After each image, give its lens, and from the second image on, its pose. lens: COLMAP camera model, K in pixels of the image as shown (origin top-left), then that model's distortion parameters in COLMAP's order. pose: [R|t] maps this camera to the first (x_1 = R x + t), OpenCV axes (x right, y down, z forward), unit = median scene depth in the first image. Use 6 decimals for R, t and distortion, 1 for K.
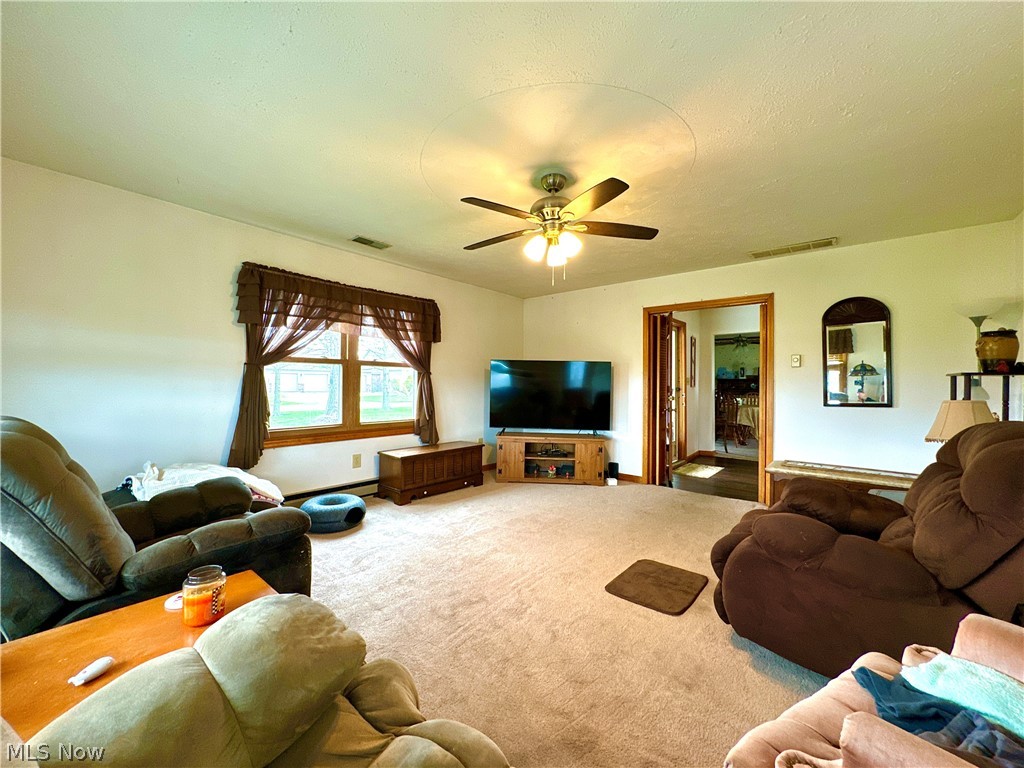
lens RADIAL K [[407.7, 0, 512.0], [0, 407.7, 384.0], [0, 0, 1]] dist [-0.000389, 0.000070]
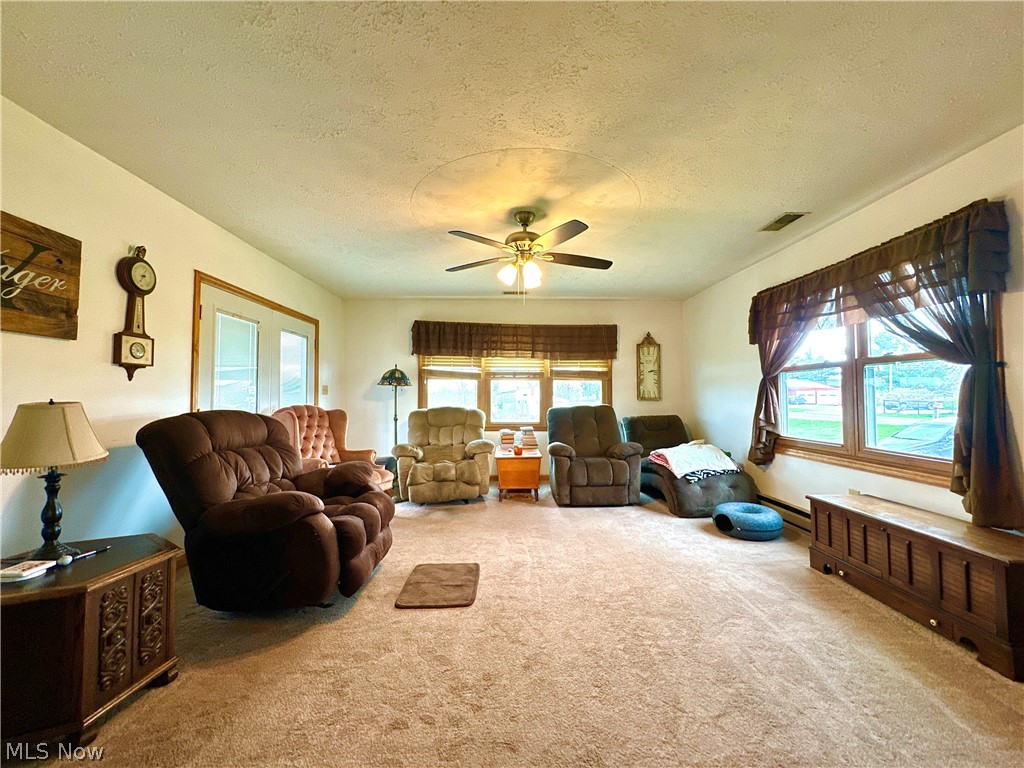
lens RADIAL K [[407.7, 0, 512.0], [0, 407.7, 384.0], [0, 0, 1]] dist [-0.000389, 0.000070]
pose [[-0.749317, -0.031333, -0.661470, 0.560089], [-0.003777, 0.999066, -0.043046, 0.019210], [0.662201, -0.029757, -0.748735, 1.150807]]
